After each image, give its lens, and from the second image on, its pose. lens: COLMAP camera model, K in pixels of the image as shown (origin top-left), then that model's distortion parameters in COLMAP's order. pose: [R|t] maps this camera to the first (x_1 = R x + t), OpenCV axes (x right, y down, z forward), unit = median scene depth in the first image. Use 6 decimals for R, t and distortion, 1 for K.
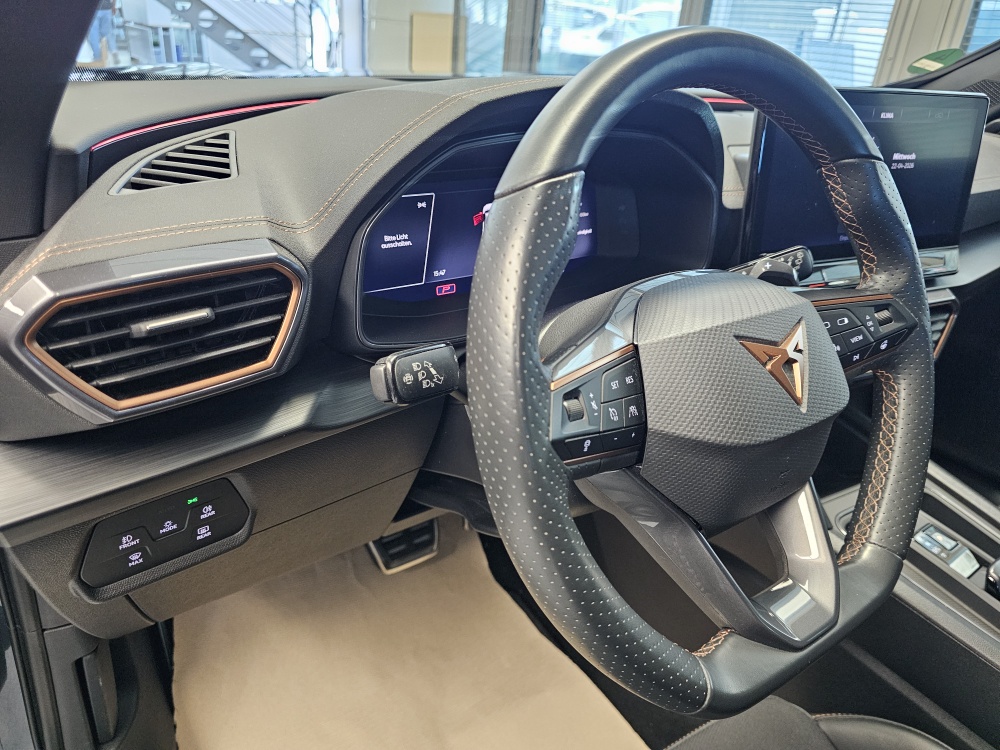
lens RADIAL K [[683.2, 0, 504.2], [0, 683.2, 369.8], [0, 0, 1]] dist [0.039584, -0.050167]
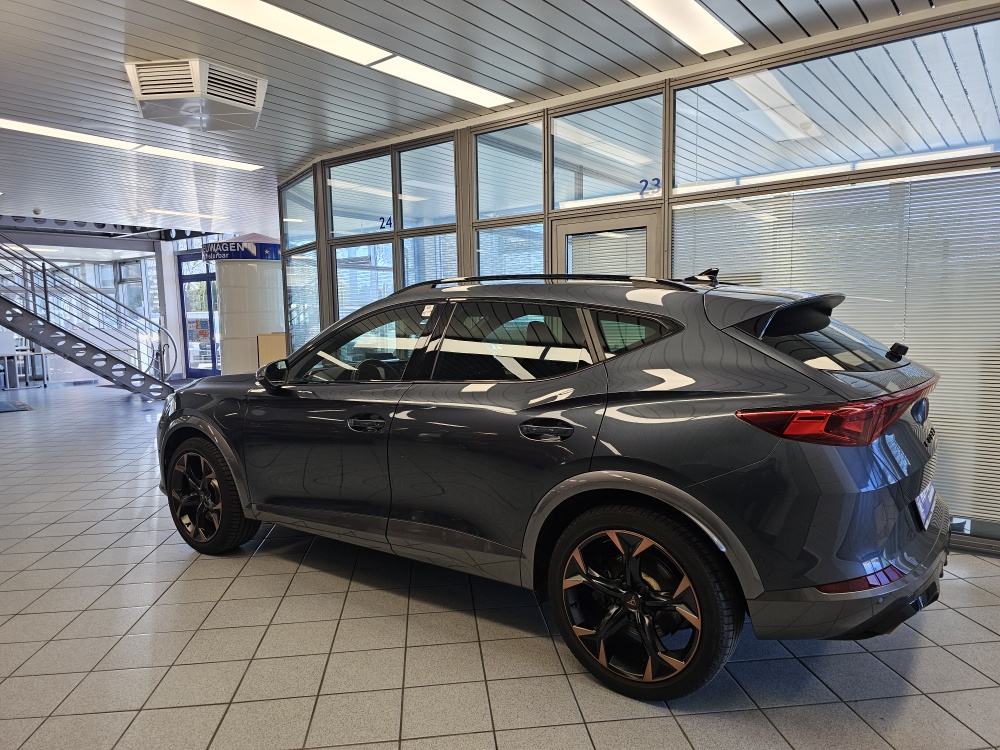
lens RADIAL K [[674.1, 0, 513.4], [0, 674.1, 372.8], [0, 0, 1]] dist [0.063857, -0.066527]
pose [[0.943377, -0.122048, 0.308455, -0.736942], [0.223863, 0.920425, -0.320473, 2.990033], [-0.244797, 0.371379, 0.895630, -7.466076]]
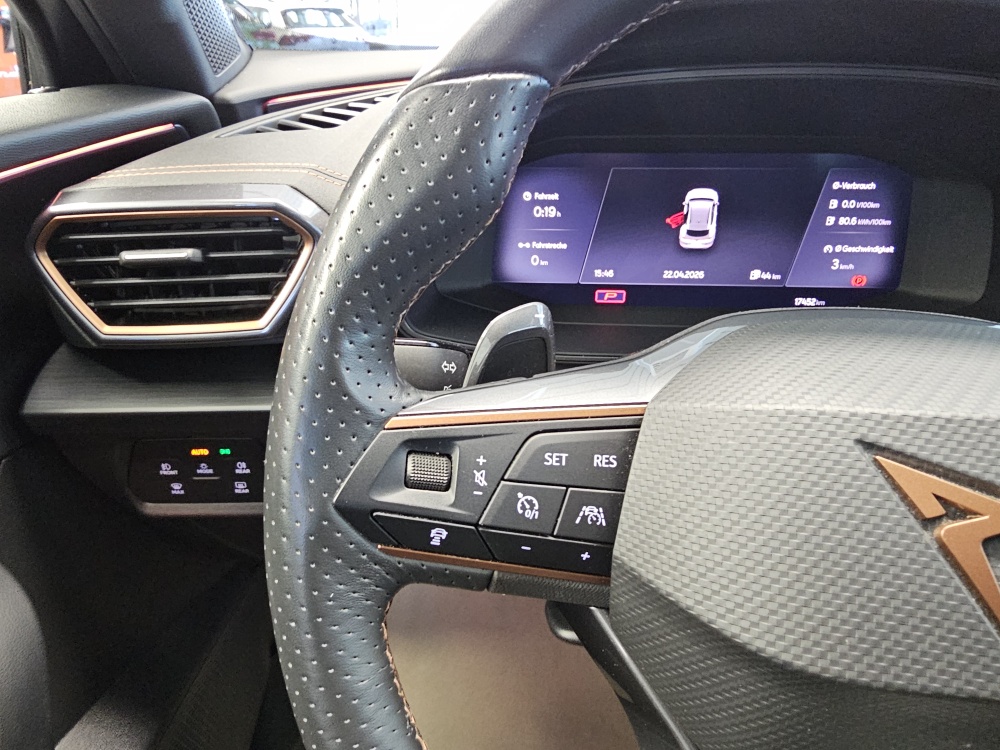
lens RADIAL K [[685.5, 0, 429.3], [0, 685.5, 380.5], [0, 0, 1]] dist [-0.001713, 0.000587]
pose [[0.753645, 0.228627, -0.616238, 0.340569], [-0.234361, 0.969402, 0.073035, -0.047588], [0.614080, 0.089380, 0.784167, 0.387071]]
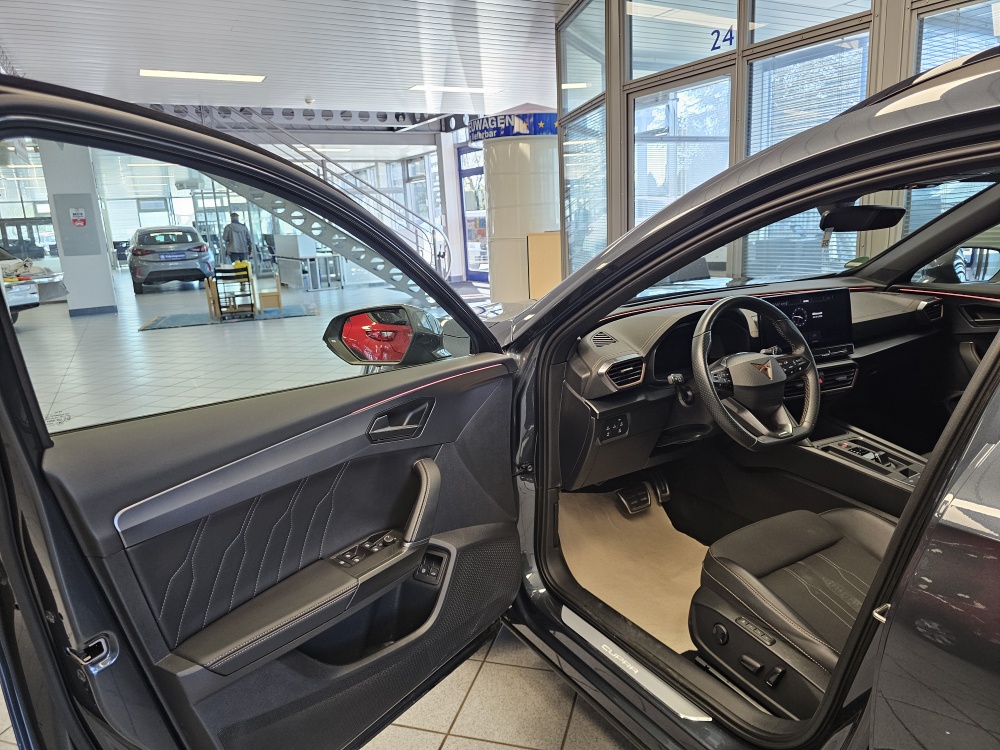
lens RADIAL K [[683.2, 0, 504.2], [0, 683.2, 369.8], [0, 0, 1]] dist [0.039584, -0.050167]
pose [[0.988520, -0.101285, -0.112113, -0.621241], [0.071368, 0.967048, -0.244387, 0.809371], [0.133172, 0.233581, 0.963175, -2.901828]]
